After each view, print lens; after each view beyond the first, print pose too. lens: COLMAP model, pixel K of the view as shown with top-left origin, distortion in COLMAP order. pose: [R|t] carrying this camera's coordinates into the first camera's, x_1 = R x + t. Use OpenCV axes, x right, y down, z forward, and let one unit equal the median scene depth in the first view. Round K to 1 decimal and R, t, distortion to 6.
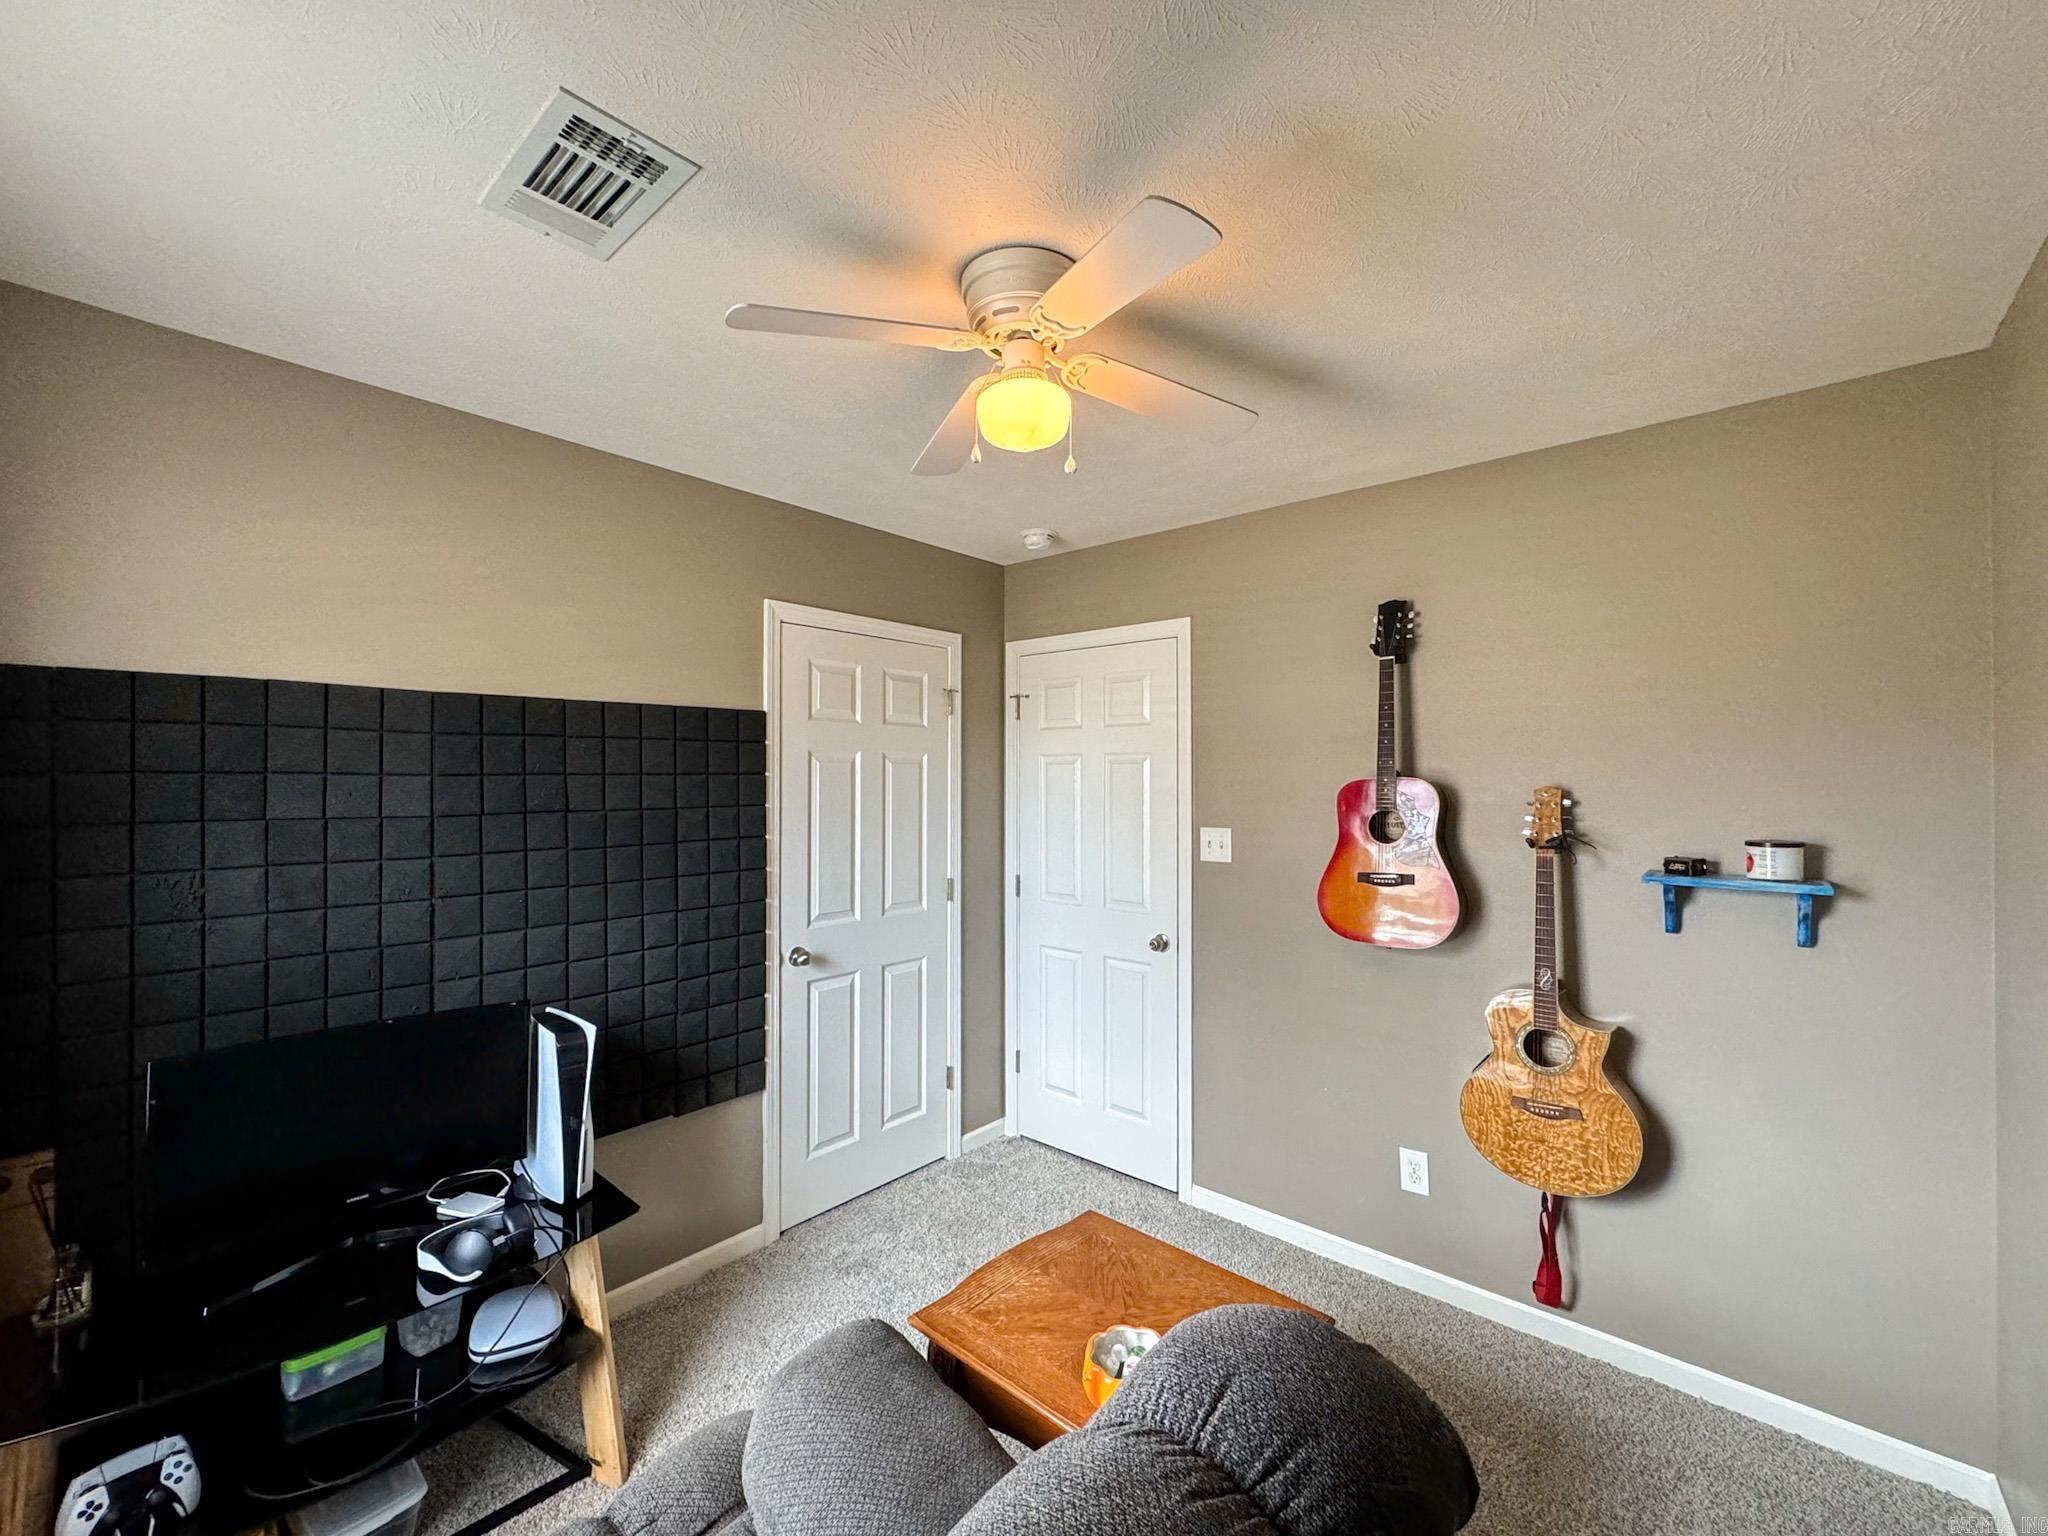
lens RADIAL K [[821.9, 0, 1020.9], [0, 821.9, 769.1], [0, 0, 1]] dist [-0.009145, 0.001352]
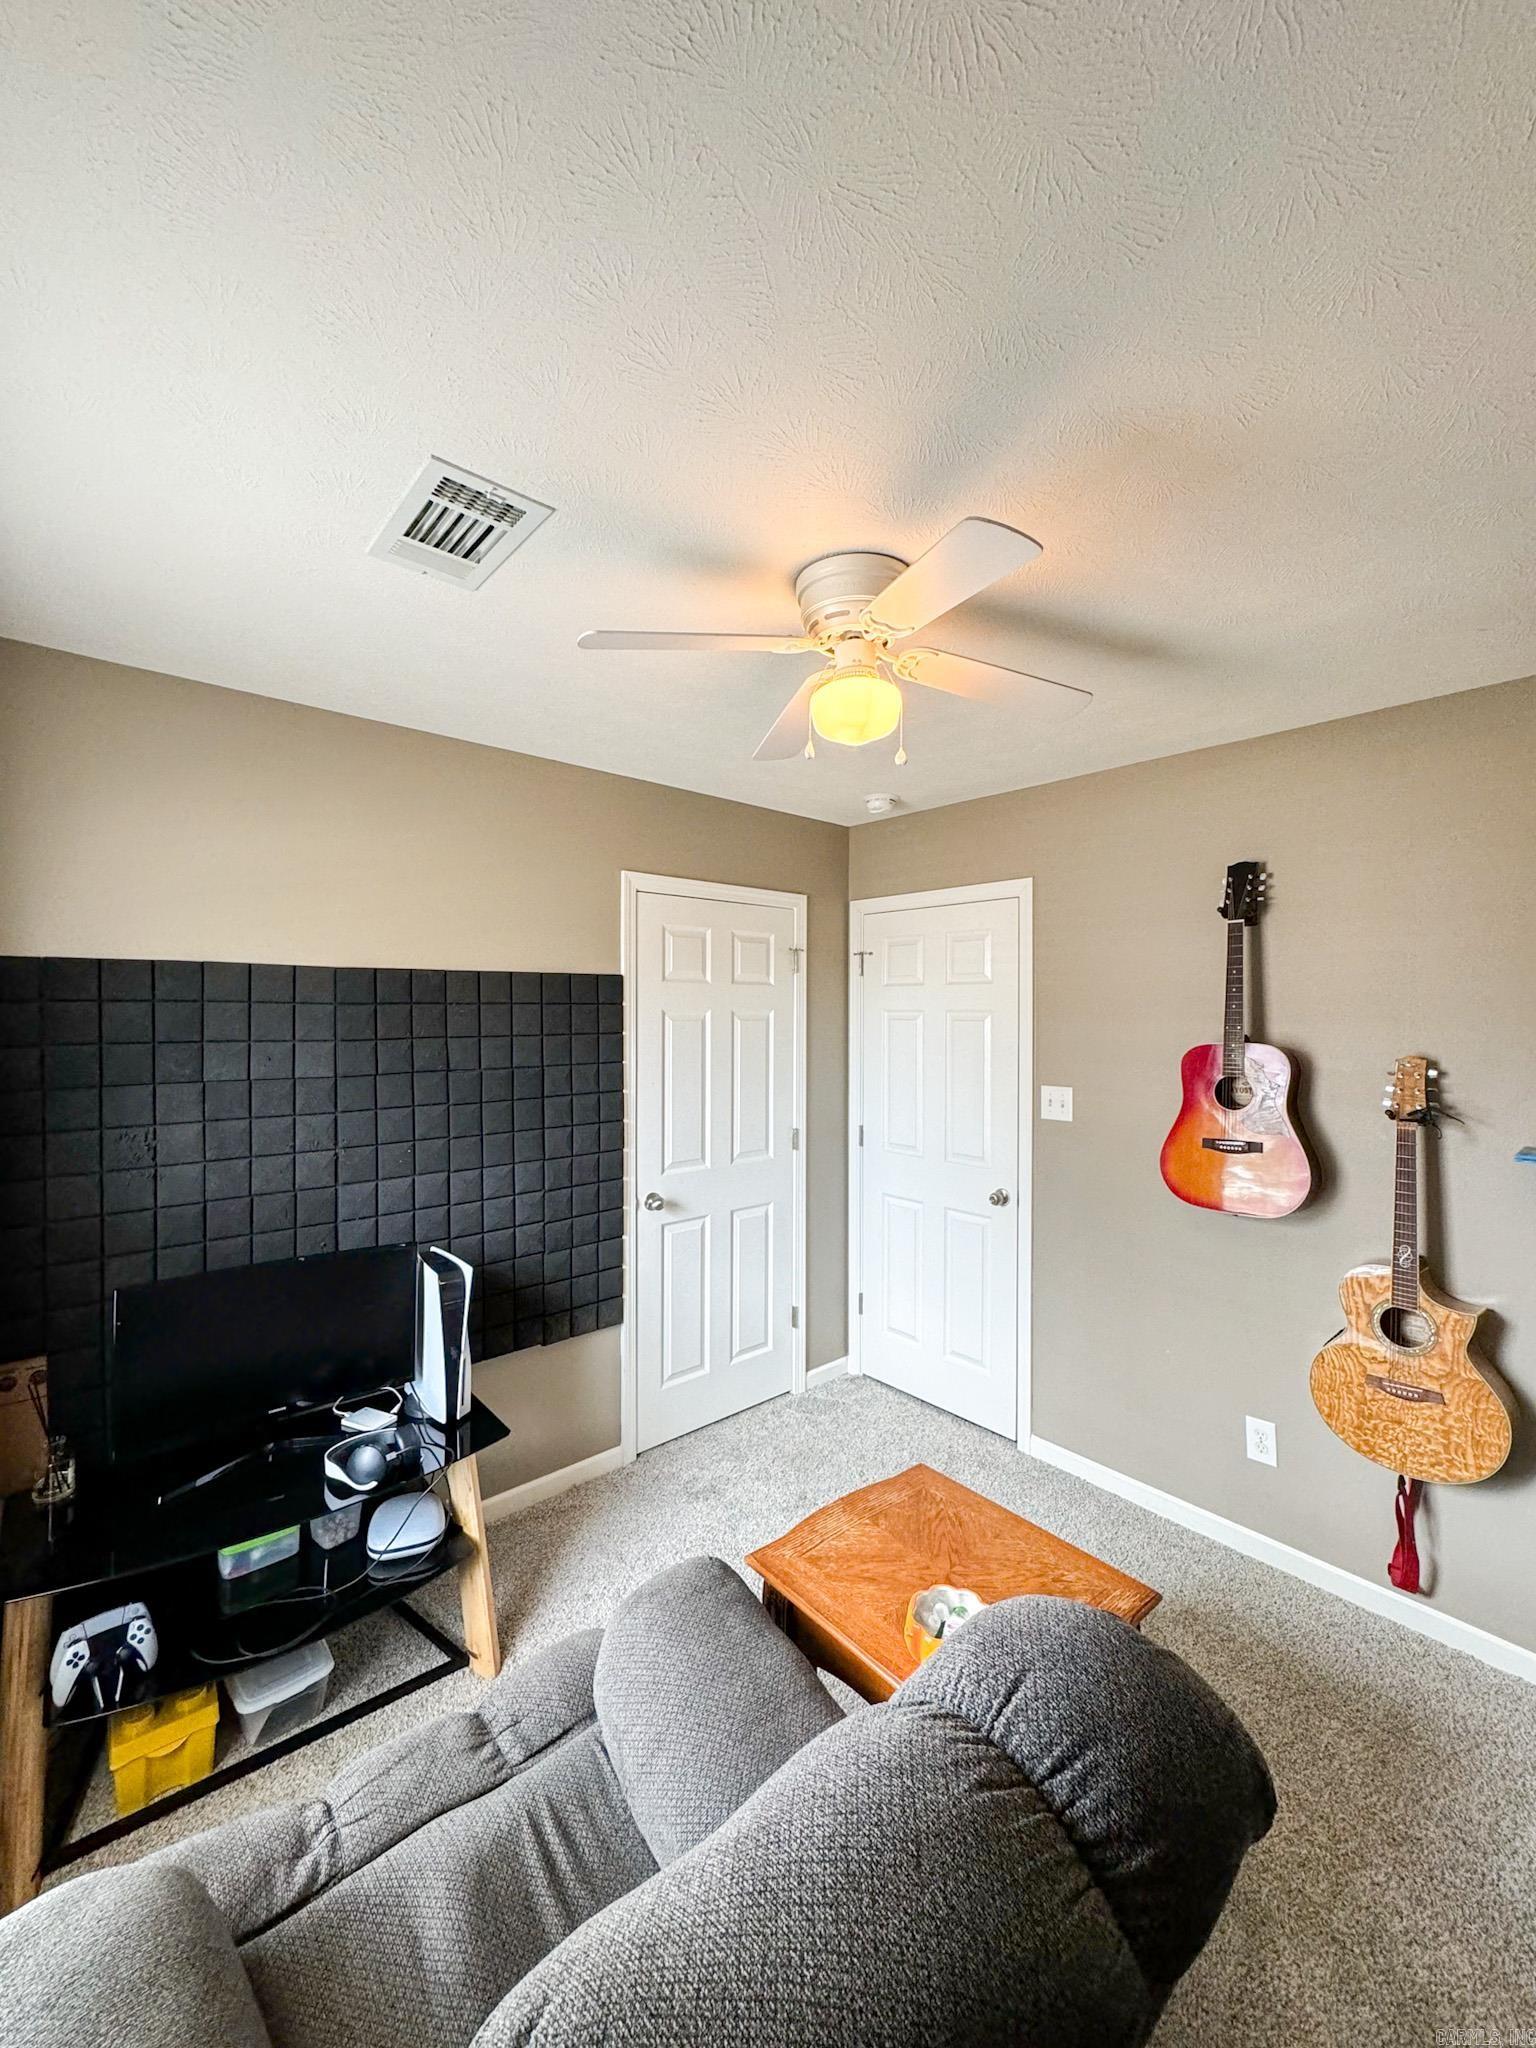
lens RADIAL K [[821.9, 0, 795.7], [0, 821.9, 960.5], [0, 0, 1]] dist [-0.009145, 0.001352]
pose [[0.992061, 0.003513, -0.125712, 0.058111], [-0.001743, 0.999898, 0.014190, -0.123222], [0.125749, -0.013858, 0.991965, -0.047176]]
